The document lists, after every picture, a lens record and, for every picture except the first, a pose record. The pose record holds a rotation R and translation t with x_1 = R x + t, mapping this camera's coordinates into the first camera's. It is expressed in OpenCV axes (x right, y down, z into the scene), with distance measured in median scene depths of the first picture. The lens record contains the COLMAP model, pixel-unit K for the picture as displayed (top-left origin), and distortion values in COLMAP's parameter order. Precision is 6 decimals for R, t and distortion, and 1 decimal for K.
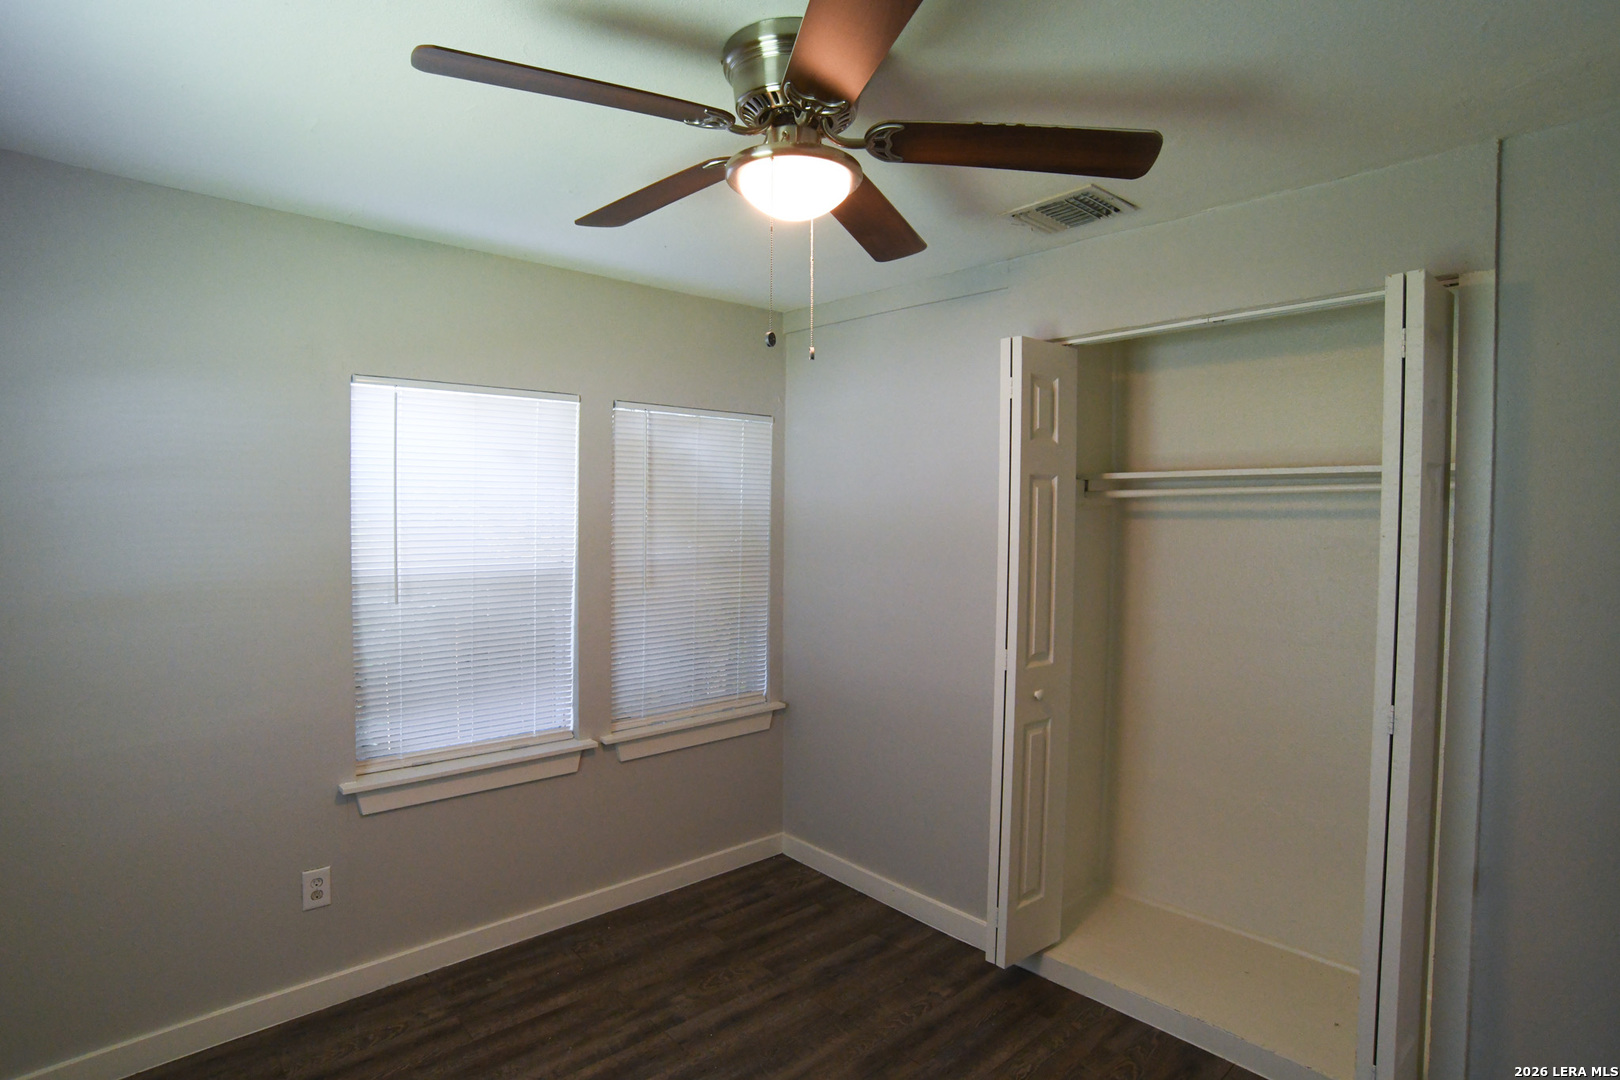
lens RADIAL K [[786.7, 0, 806.9], [0, 786.7, 552.9], [0, 0, 1]] dist [-0.087709, 0.035884]
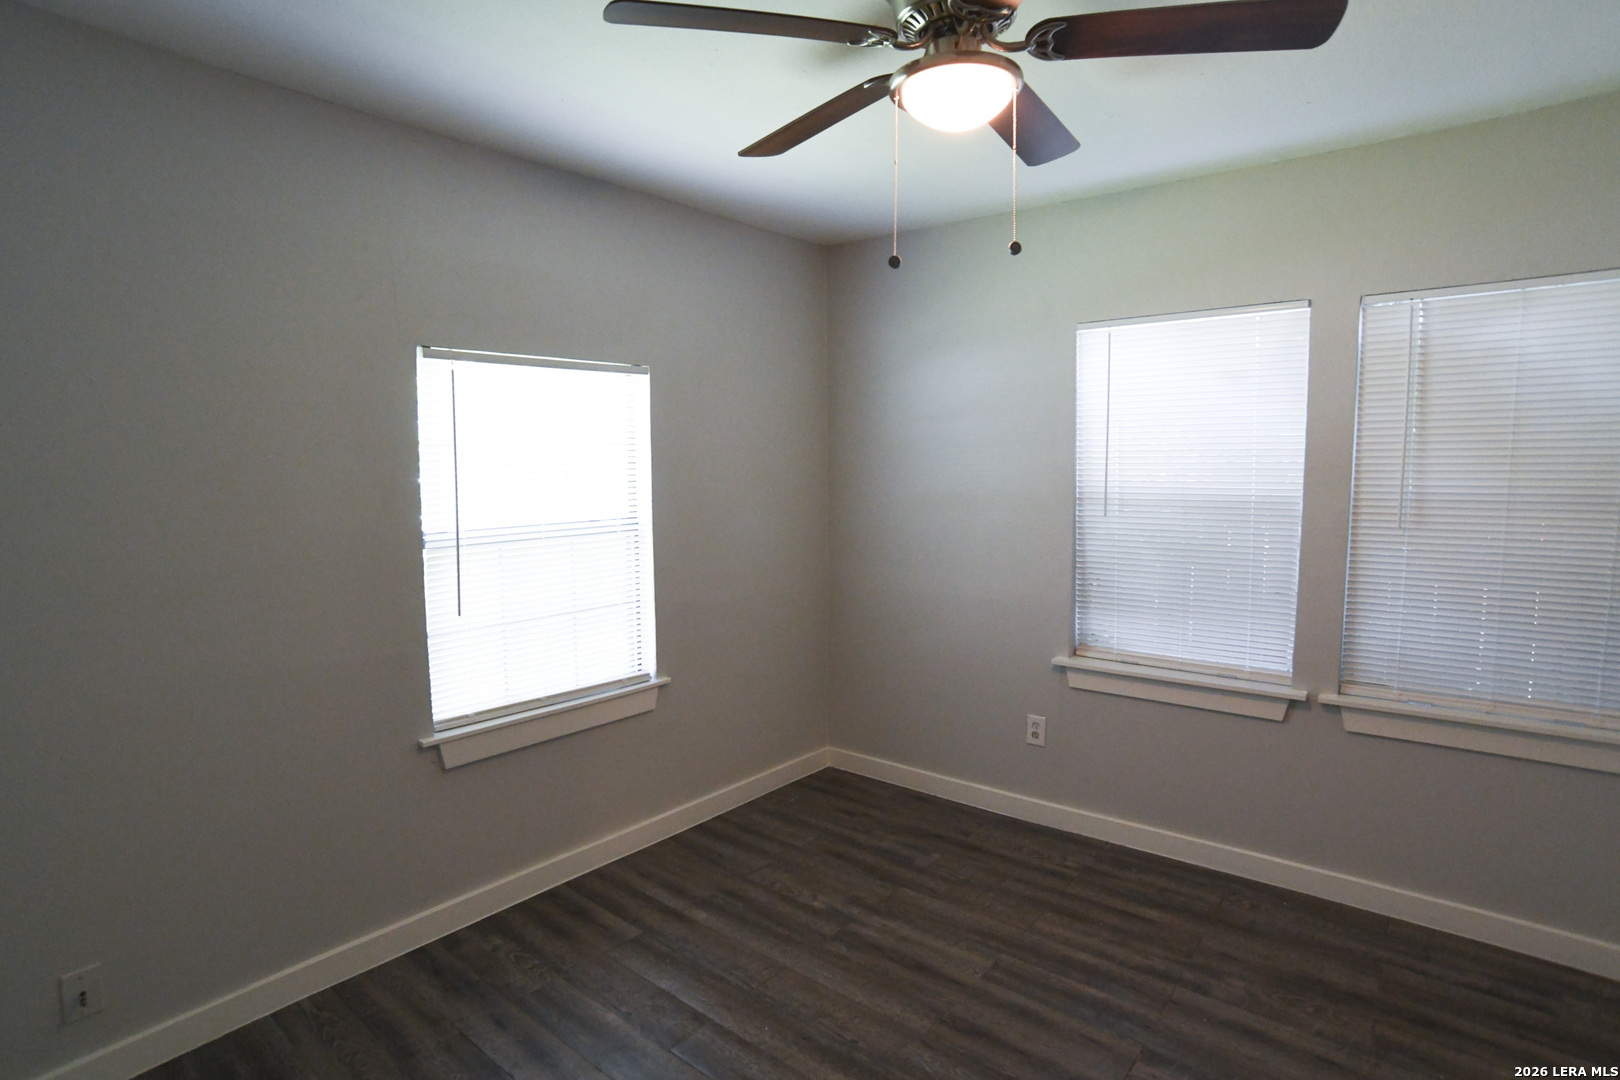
lens RADIAL K [[828.6, 0, 808.2], [0, 828.6, 527.4], [0, 0, 1]] dist [-0.095148, 0.043019]
pose [[0.176808, 0.080359, -0.980959, 0.584307], [-0.026562, 0.996688, 0.076860, -0.001181], [0.983887, 0.012467, 0.178357, 0.330072]]
